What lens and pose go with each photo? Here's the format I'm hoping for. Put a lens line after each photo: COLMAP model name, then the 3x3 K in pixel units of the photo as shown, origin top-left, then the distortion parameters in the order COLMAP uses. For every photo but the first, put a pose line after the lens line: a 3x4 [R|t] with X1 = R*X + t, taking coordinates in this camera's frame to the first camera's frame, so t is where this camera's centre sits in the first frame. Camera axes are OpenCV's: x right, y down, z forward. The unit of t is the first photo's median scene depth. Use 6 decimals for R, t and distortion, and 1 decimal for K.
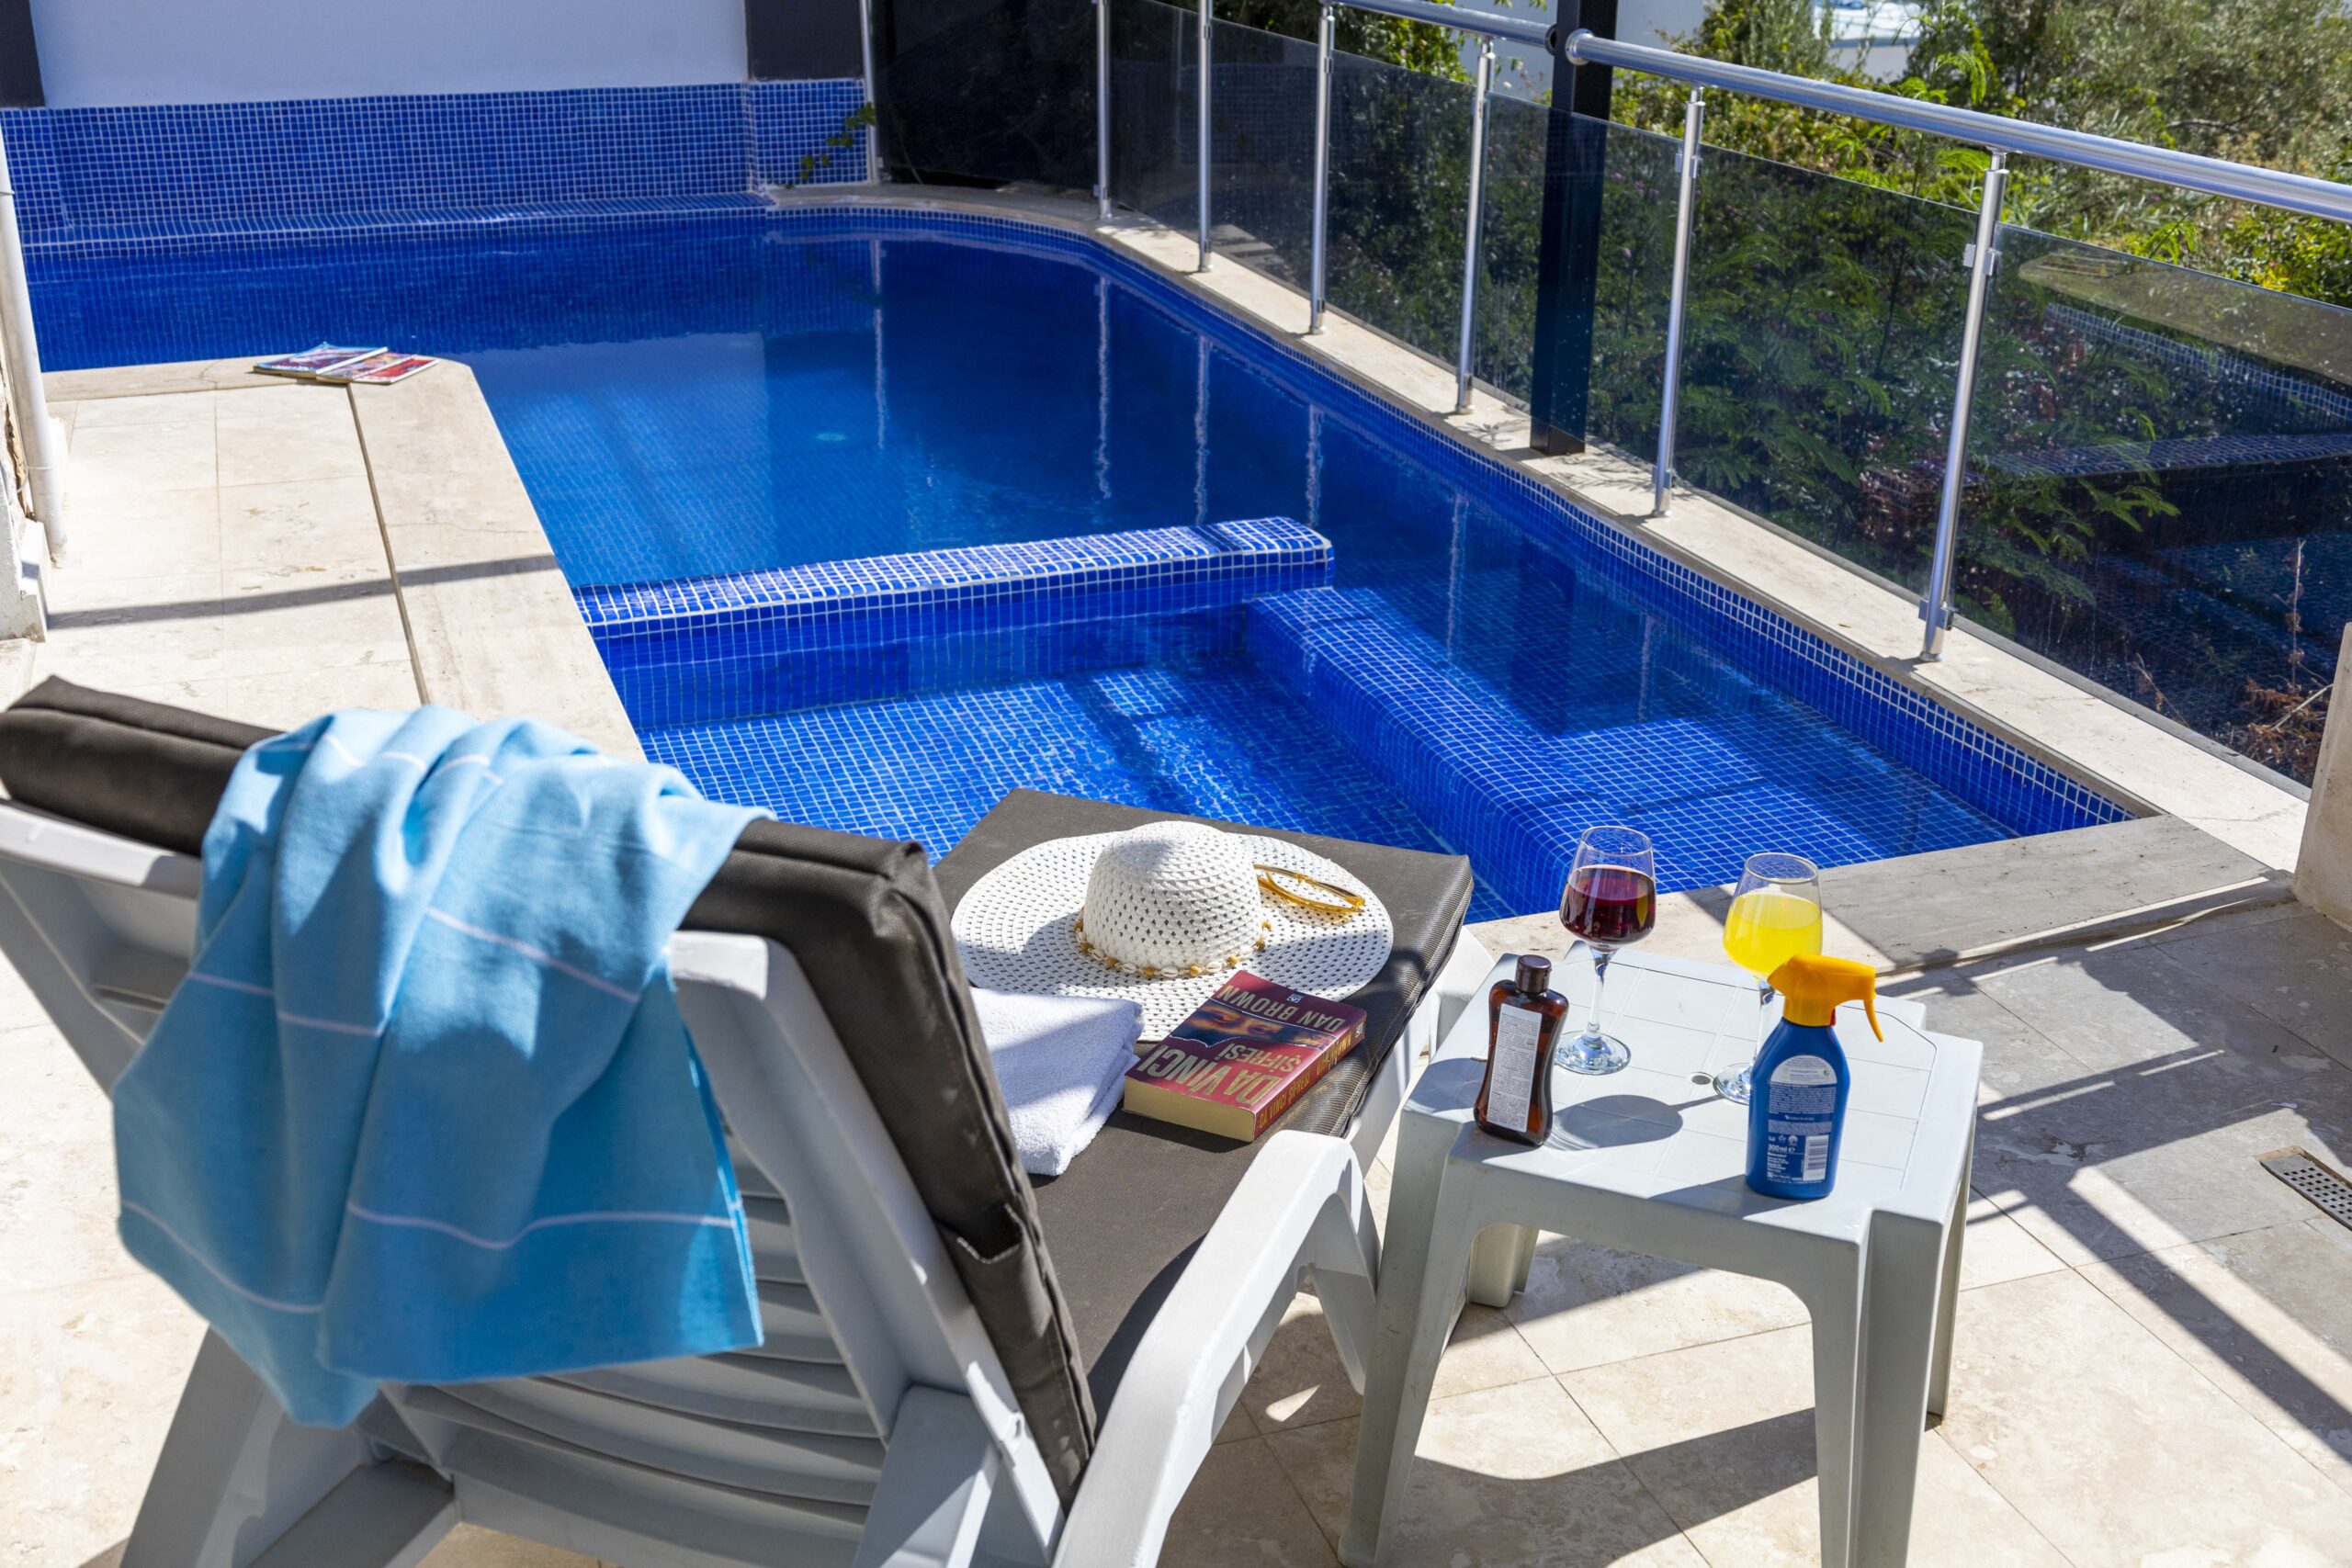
lens RADIAL K [[2486.3, 0, 1192.7], [0, 2486.3, 796.2], [0, 0, 1]] dist [-0.004939, 0.000000]
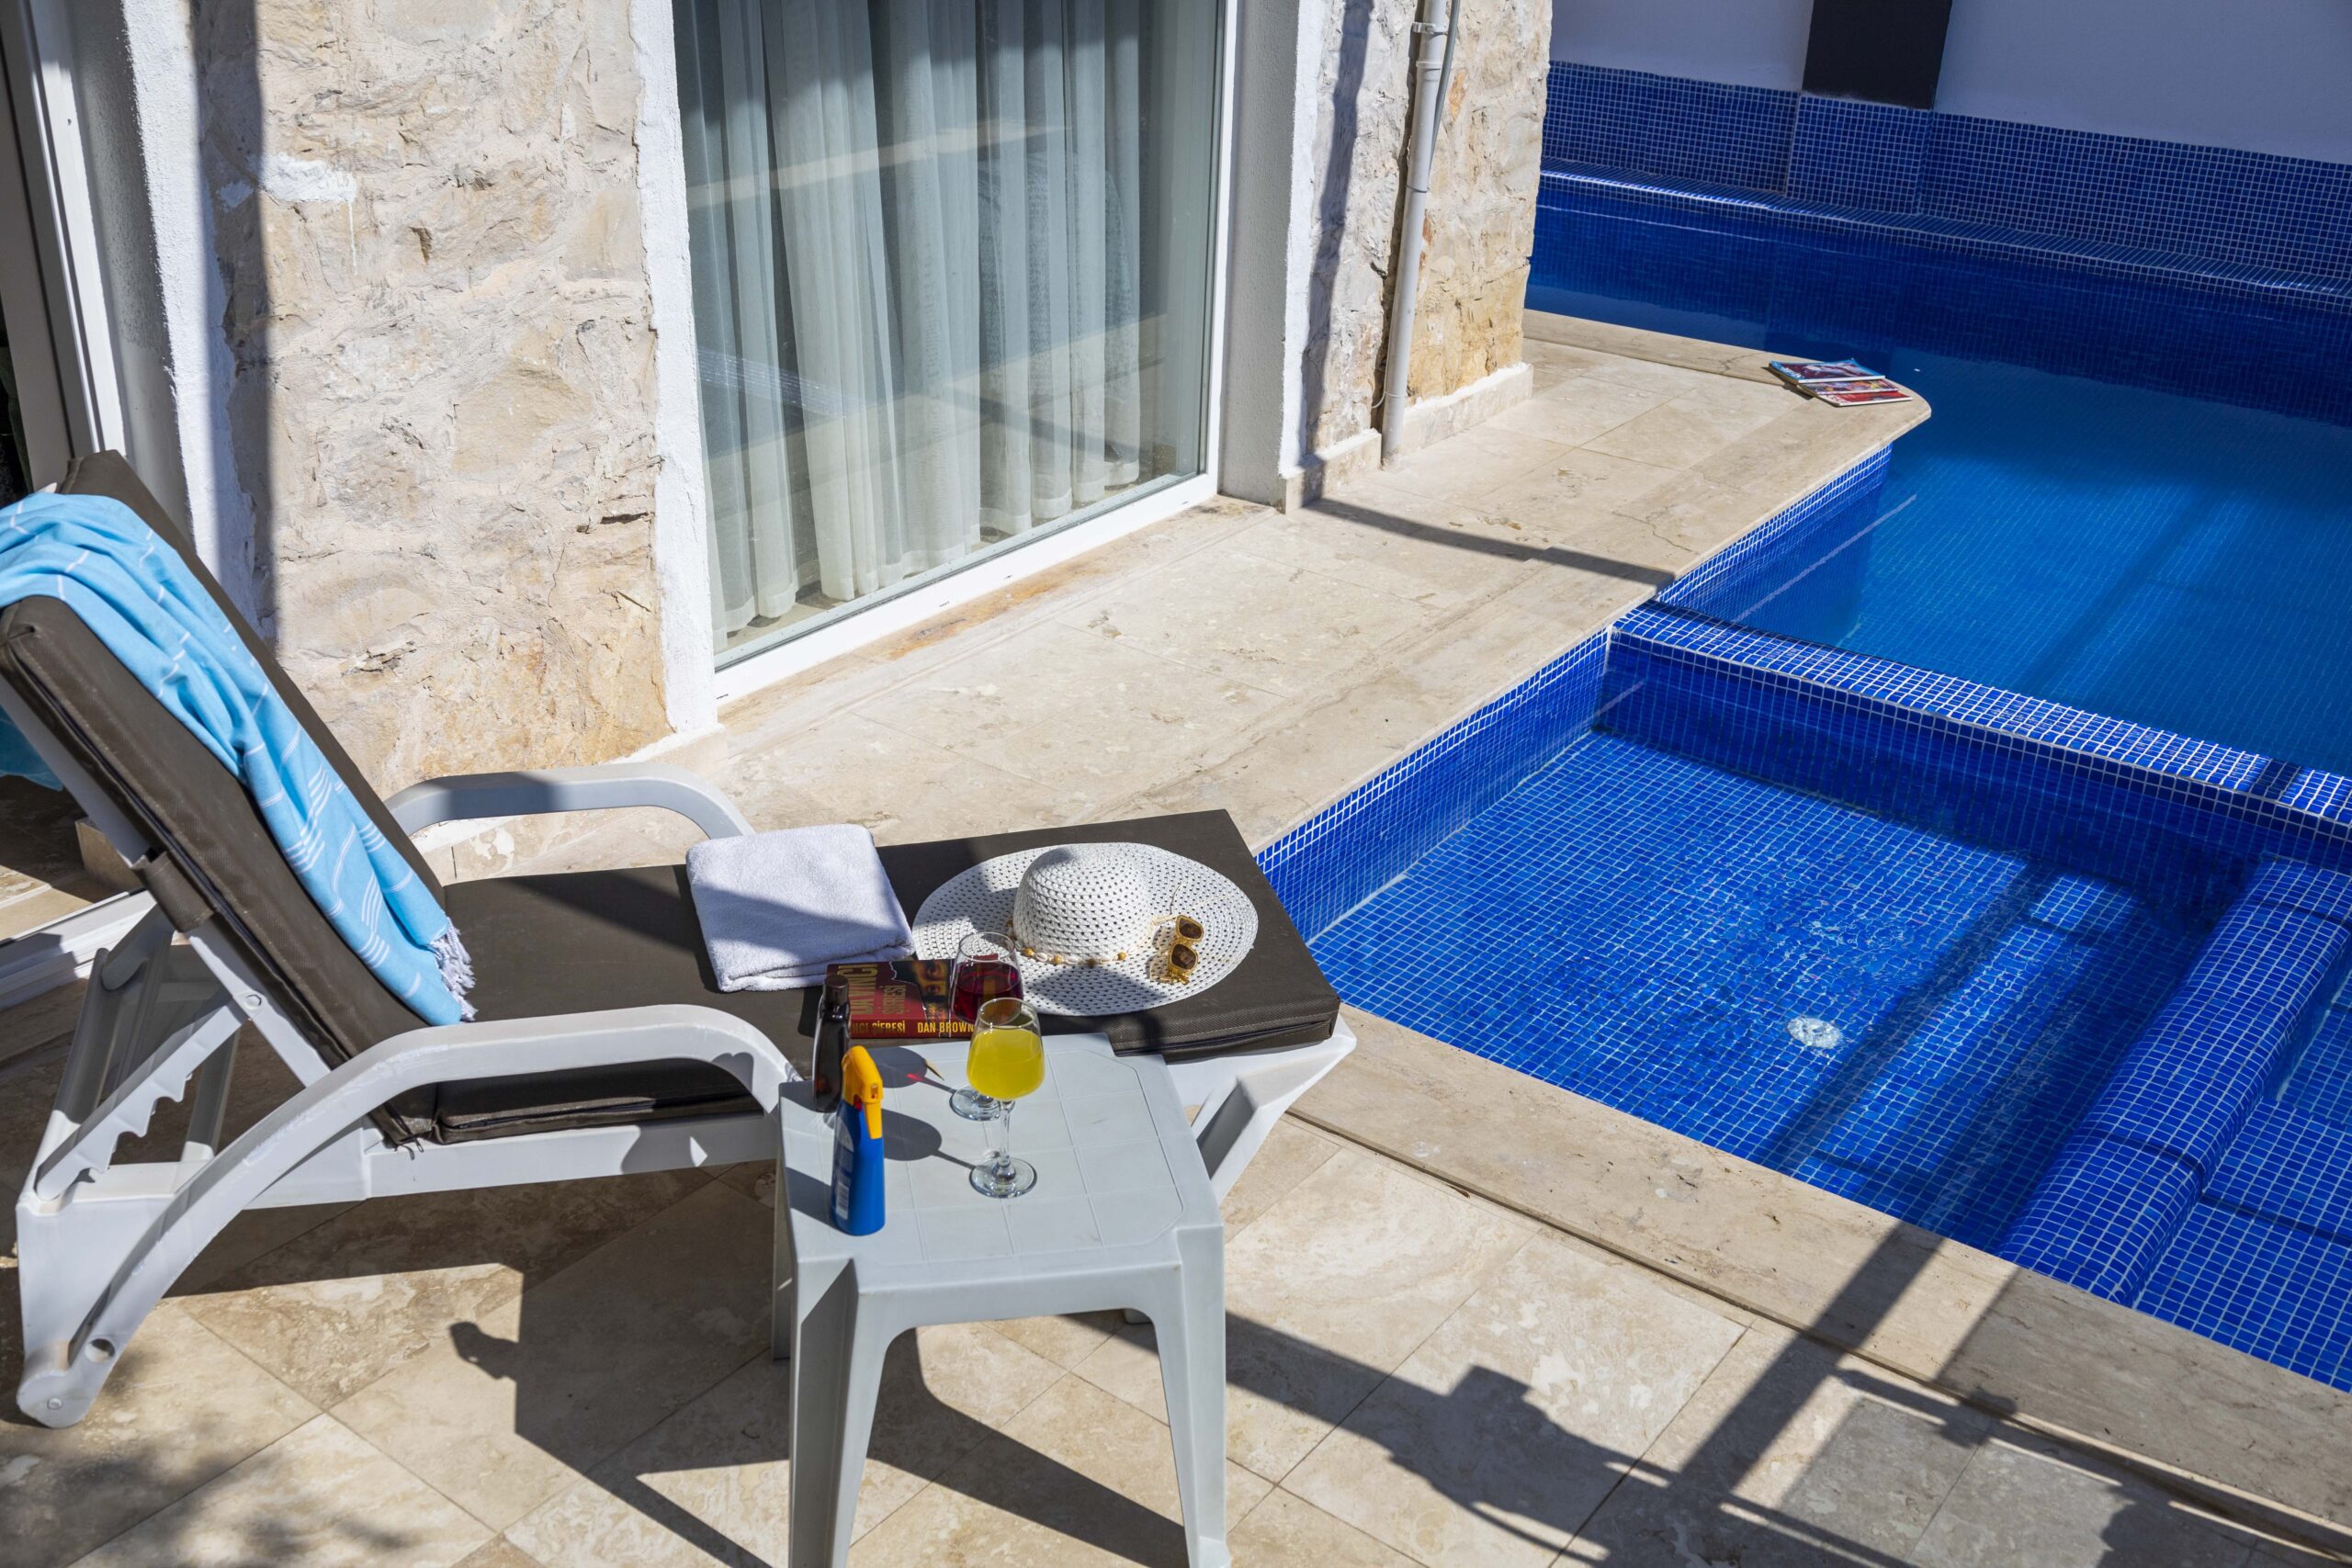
lens RADIAL K [[2486.3, 0, 1188.2], [0, 2486.3, 768.6], [0, 0, 1]] dist [-0.004939, 0.000000]
pose [[0.540928, 0.354833, -0.762555, 0.528421], [-0.342768, 0.920946, 0.185389, -0.150621], [0.768054, 0.161097, 0.619791, 0.131422]]
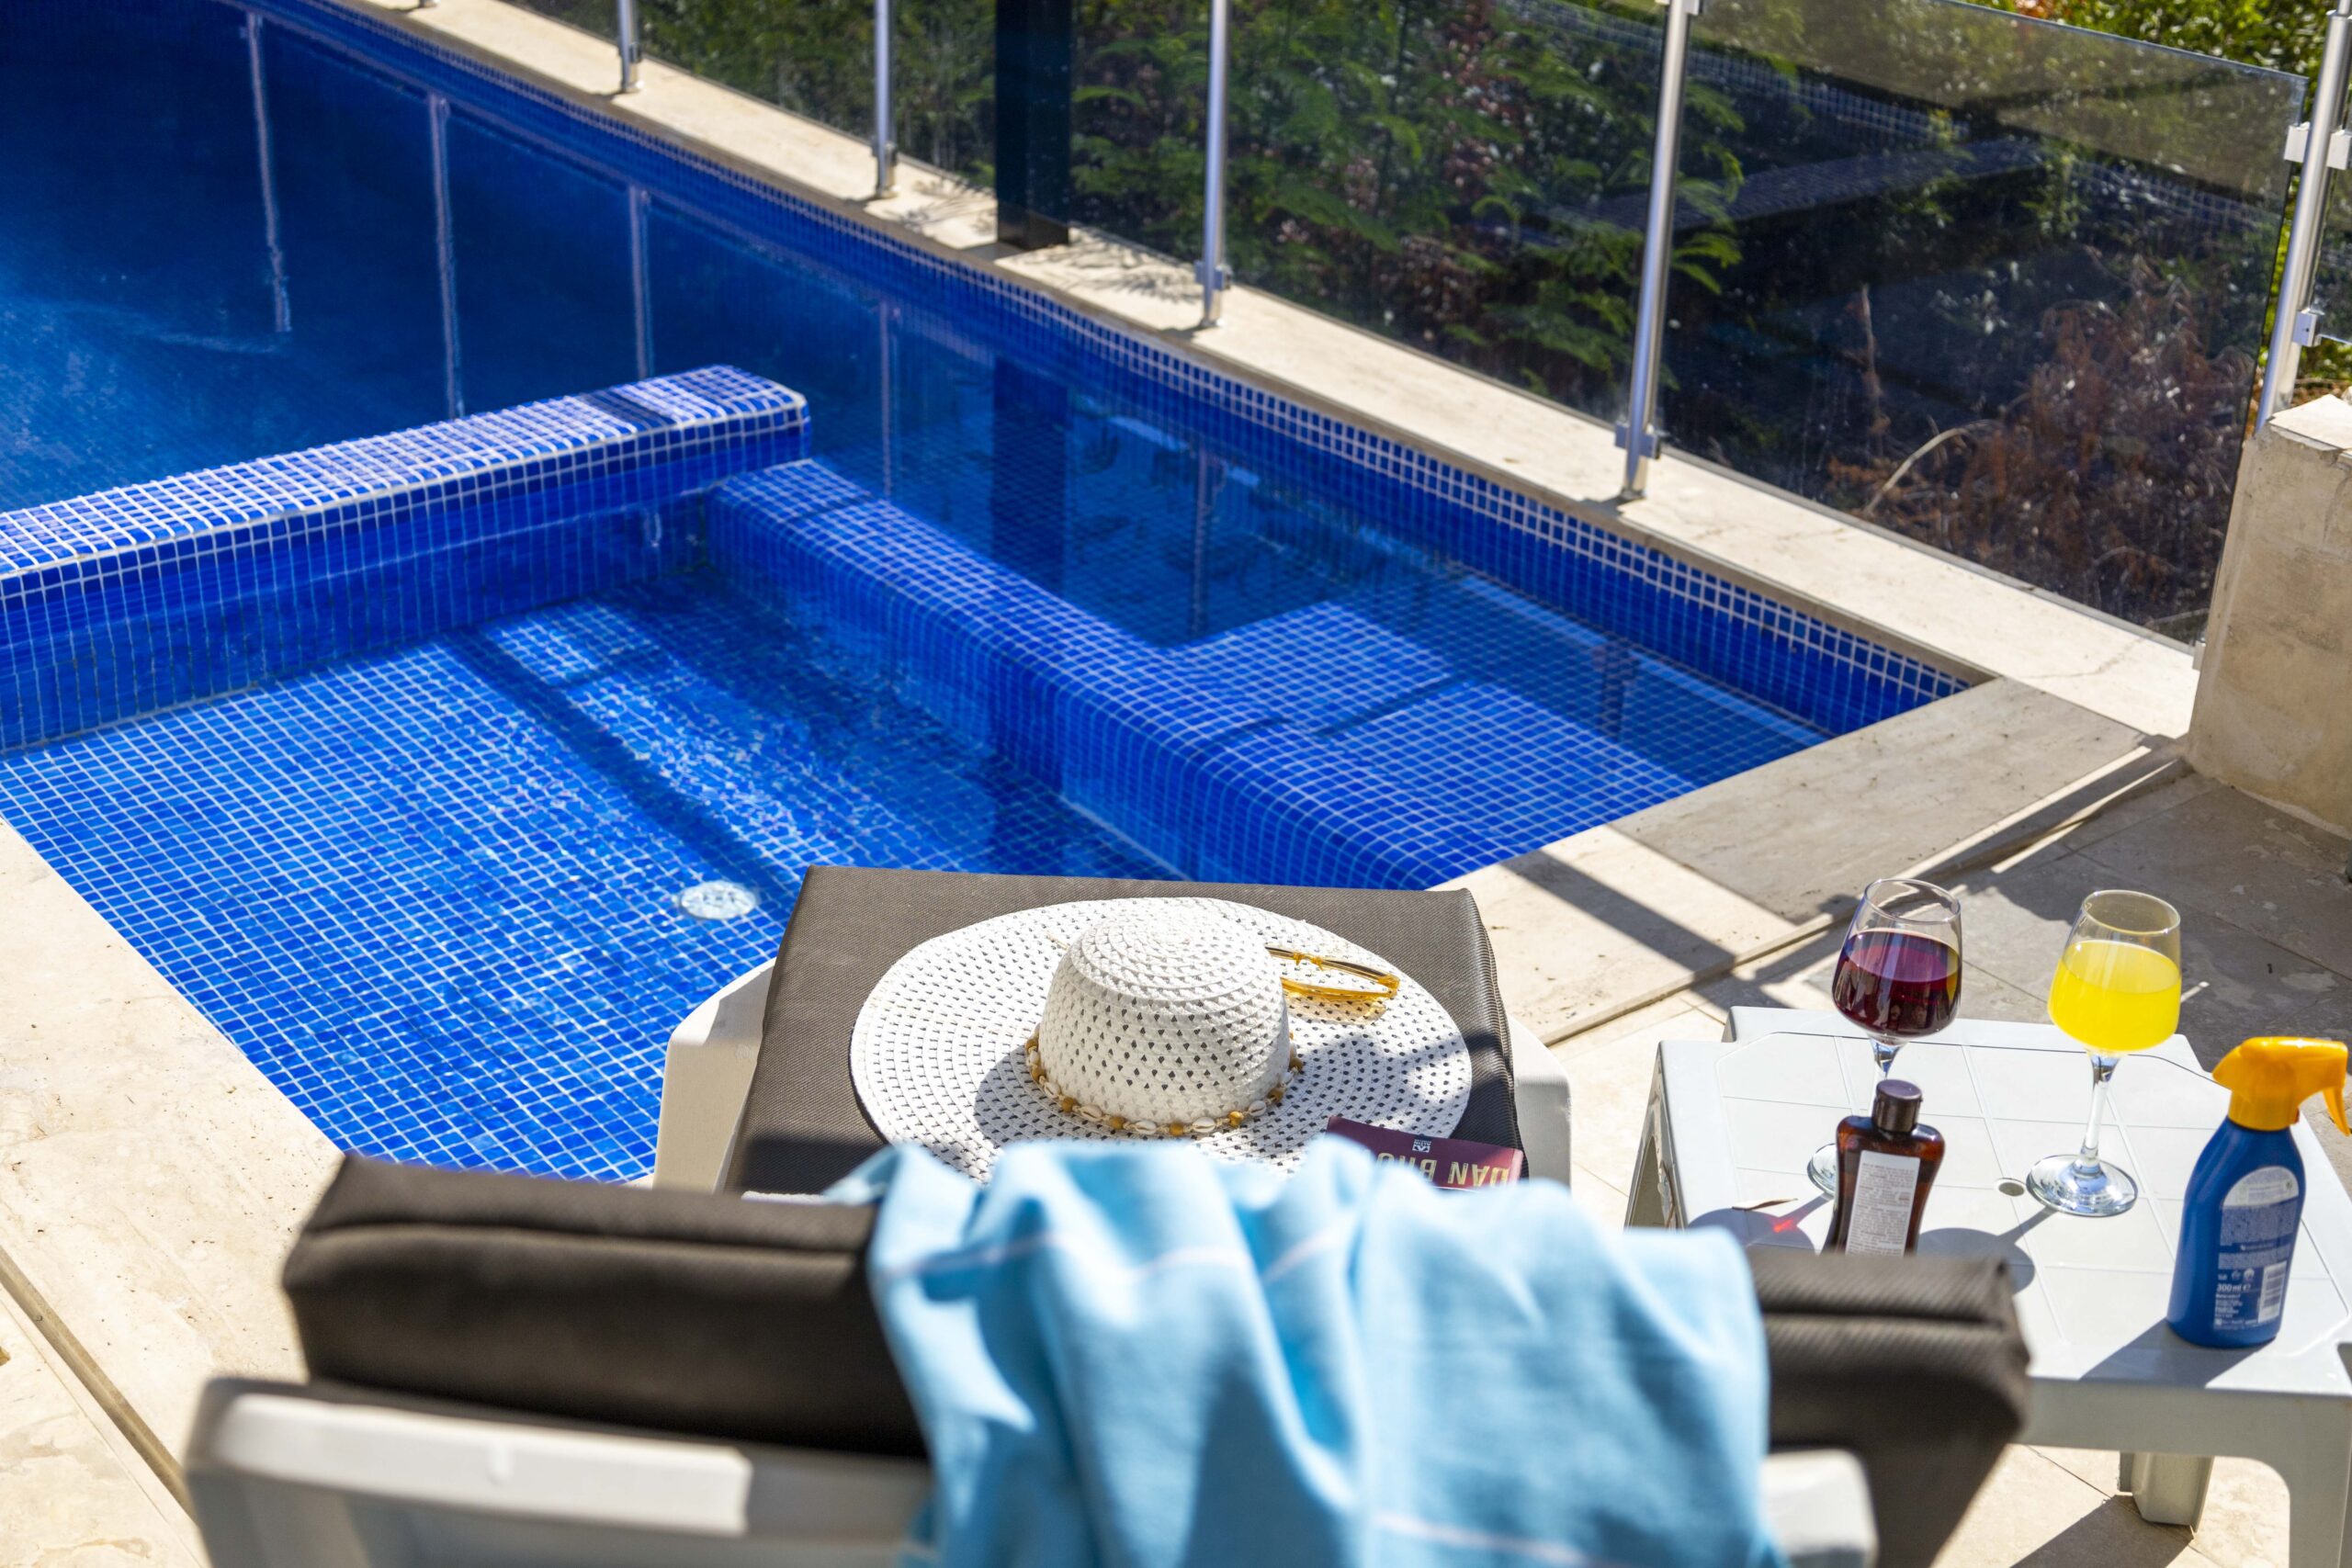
lens RADIAL K [[3141.6, 0, 1178.1], [0, 3141.6, 786.1], [0, 0, 1]] dist [-0.000646, 0.000000]
pose [[0.944724, -0.120481, 0.304928, -0.148835], [0.101927, 0.991876, 0.076112, -0.050903], [-0.311620, -0.040824, 0.949329, 0.078647]]
